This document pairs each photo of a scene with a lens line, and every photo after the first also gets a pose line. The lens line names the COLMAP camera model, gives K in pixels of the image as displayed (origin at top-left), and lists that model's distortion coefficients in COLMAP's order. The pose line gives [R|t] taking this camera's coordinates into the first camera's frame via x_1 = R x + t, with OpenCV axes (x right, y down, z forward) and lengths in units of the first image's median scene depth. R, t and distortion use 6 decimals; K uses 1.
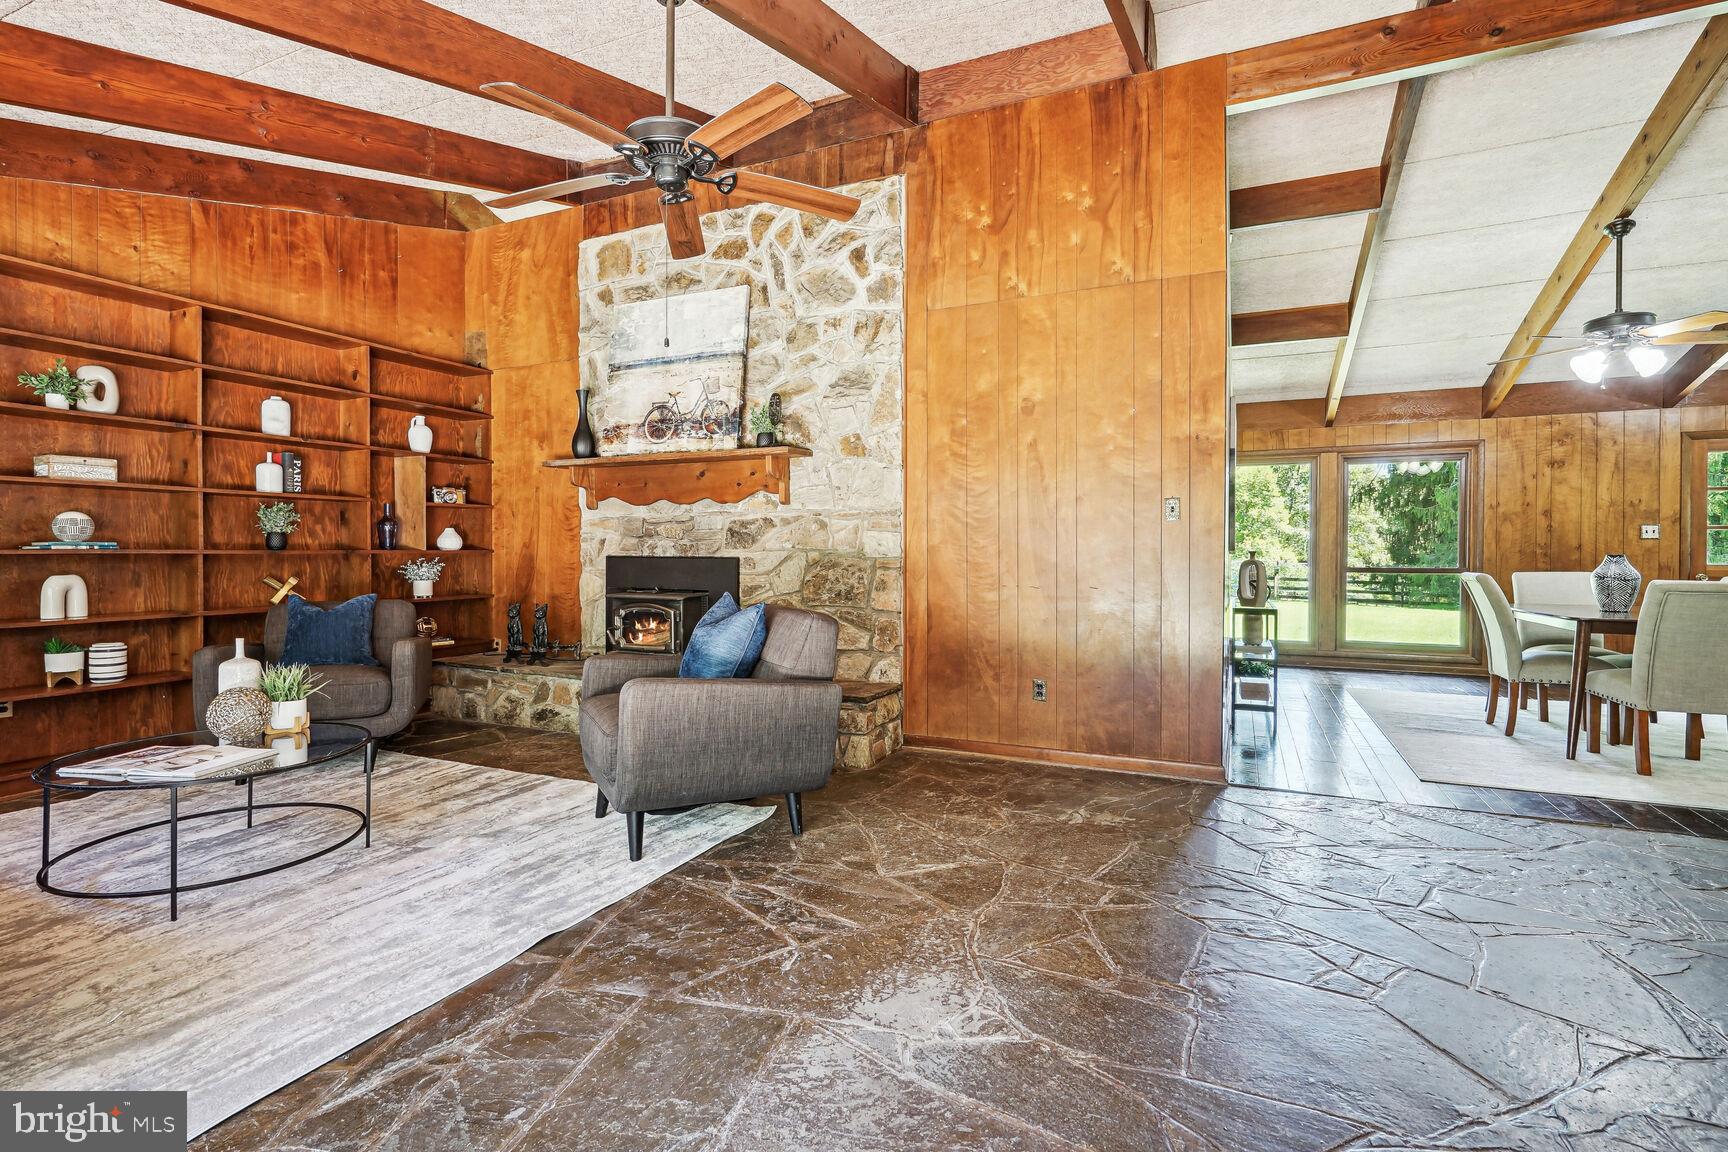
lens RADIAL K [[812.3, 0, 855.2], [0, 812.3, 562.9], [0, 0, 1]] dist [-0.001412, -0.000033]
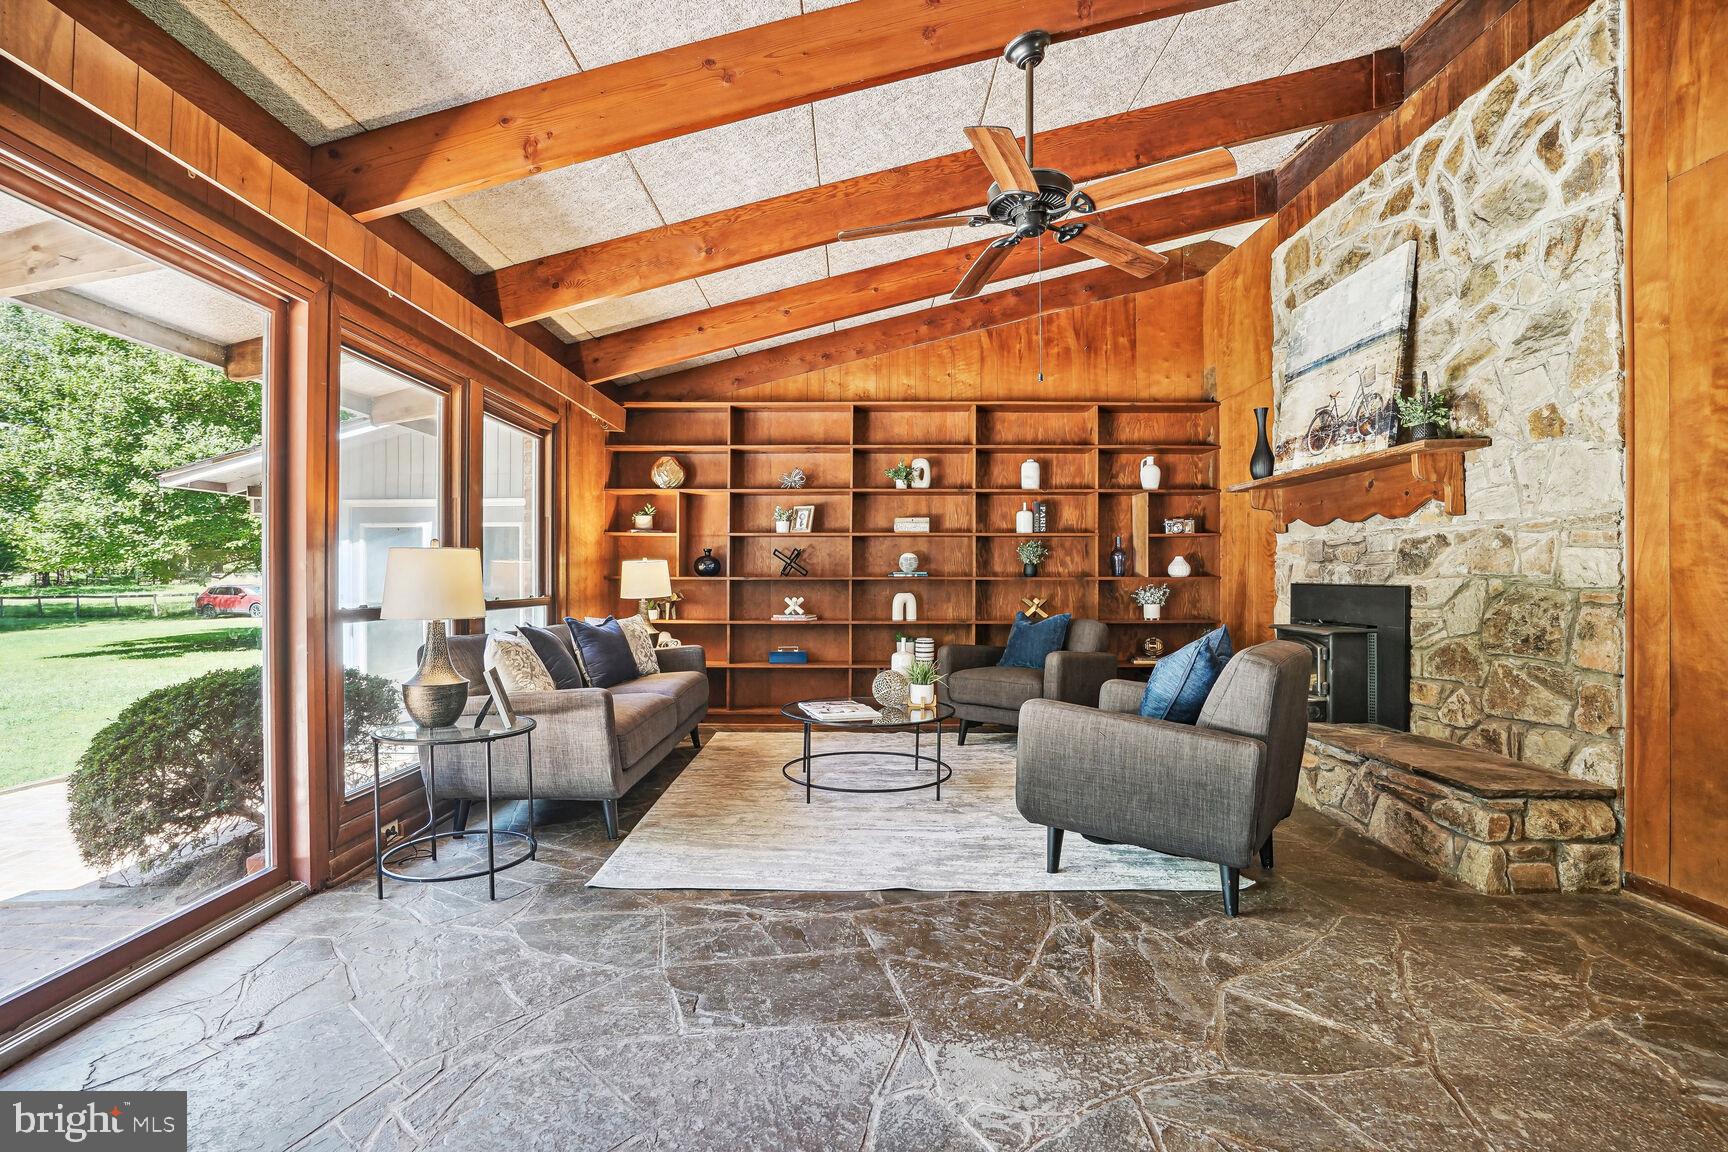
lens RADIAL K [[806.8, 0, 855.3], [0, 806.8, 577.2], [0, 0, 1]] dist [-0.051275, 0.020568]
pose [[0.422201, -0.000245, -0.906502, 0.337619], [-0.013771, 0.999883, -0.006684, -0.002815], [0.906398, 0.015306, 0.422148, 0.198160]]
